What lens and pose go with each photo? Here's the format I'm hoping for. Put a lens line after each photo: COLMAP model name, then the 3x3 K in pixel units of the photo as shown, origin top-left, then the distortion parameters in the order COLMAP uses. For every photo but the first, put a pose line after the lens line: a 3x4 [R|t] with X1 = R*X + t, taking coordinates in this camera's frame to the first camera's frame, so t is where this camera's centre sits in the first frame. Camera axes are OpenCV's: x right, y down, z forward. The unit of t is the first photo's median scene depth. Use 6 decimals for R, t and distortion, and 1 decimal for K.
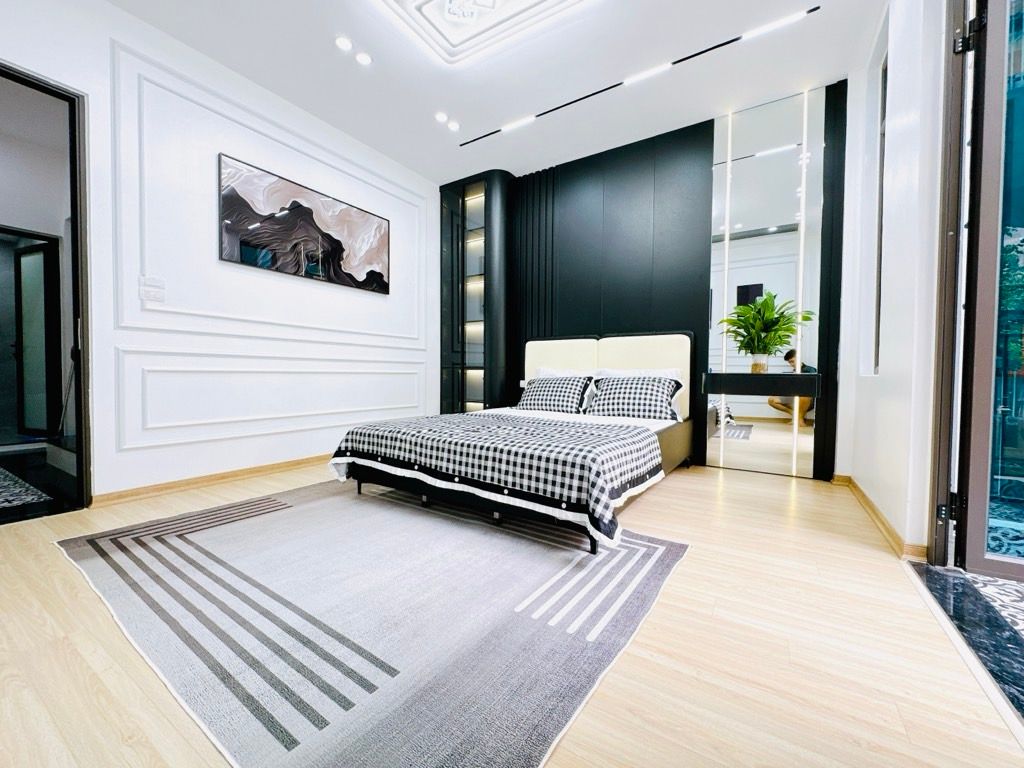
lens RADIAL K [[412.6, 0, 511.1], [0, 412.6, 383.9], [0, 0, 1]] dist [-0.000512, 0.000087]
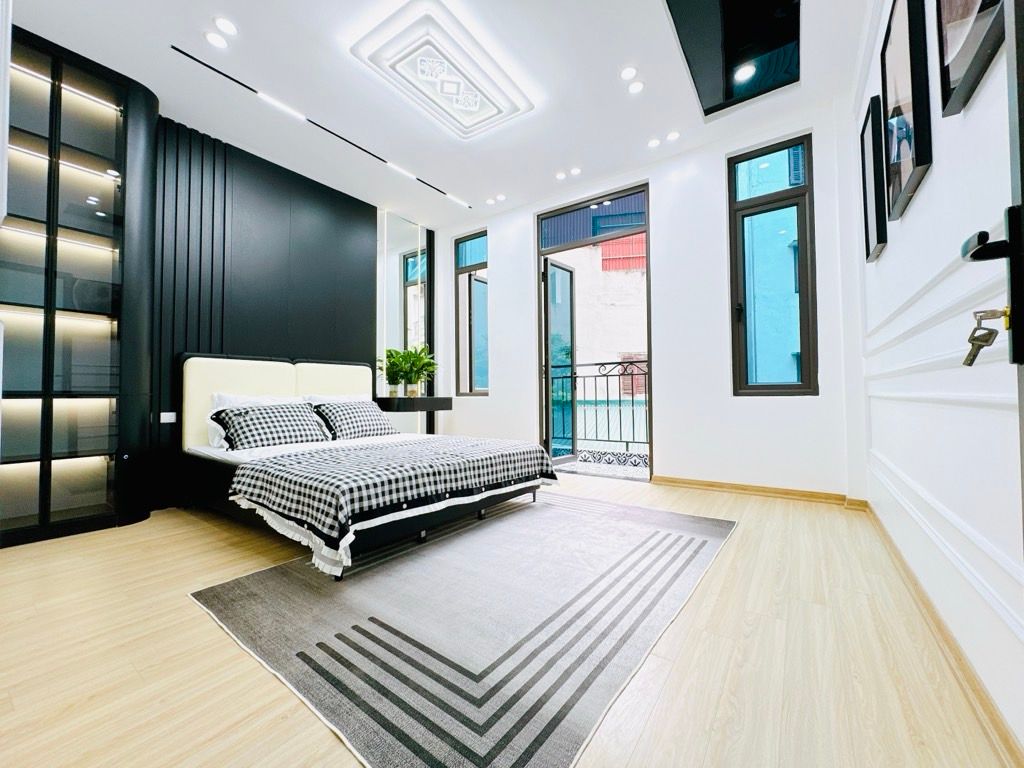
lens RADIAL K [[412.6, 0, 511.1], [0, 412.6, 383.9], [0, 0, 1]] dist [-0.000512, 0.000087]
pose [[0.046881, 0.019787, 0.998704, -1.132630], [0.034875, 0.999162, -0.021433, -0.038309], [-0.998291, 0.035835, 0.046152, 0.728528]]
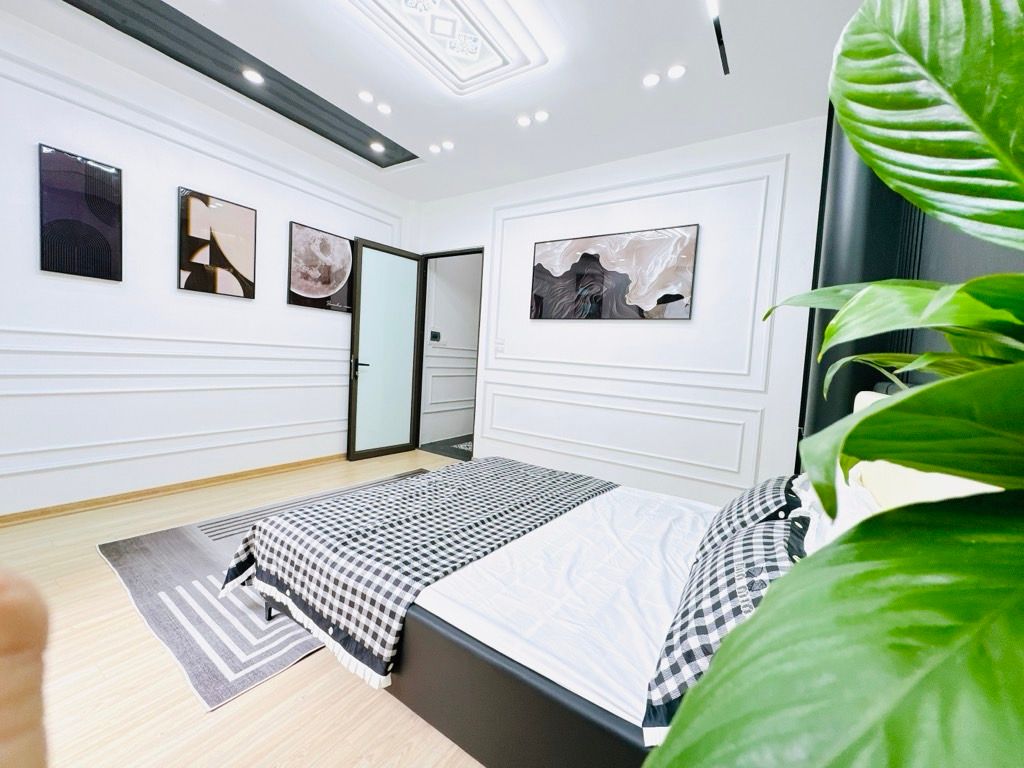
lens RADIAL K [[412.6, 0, 511.1], [0, 412.6, 383.9], [0, 0, 1]] dist [-0.000512, 0.000087]
pose [[-0.013316, 0.057071, -0.998281, 0.832931], [-0.083132, 0.994850, 0.057984, -0.182755], [0.996450, 0.083761, -0.008503, 1.120699]]
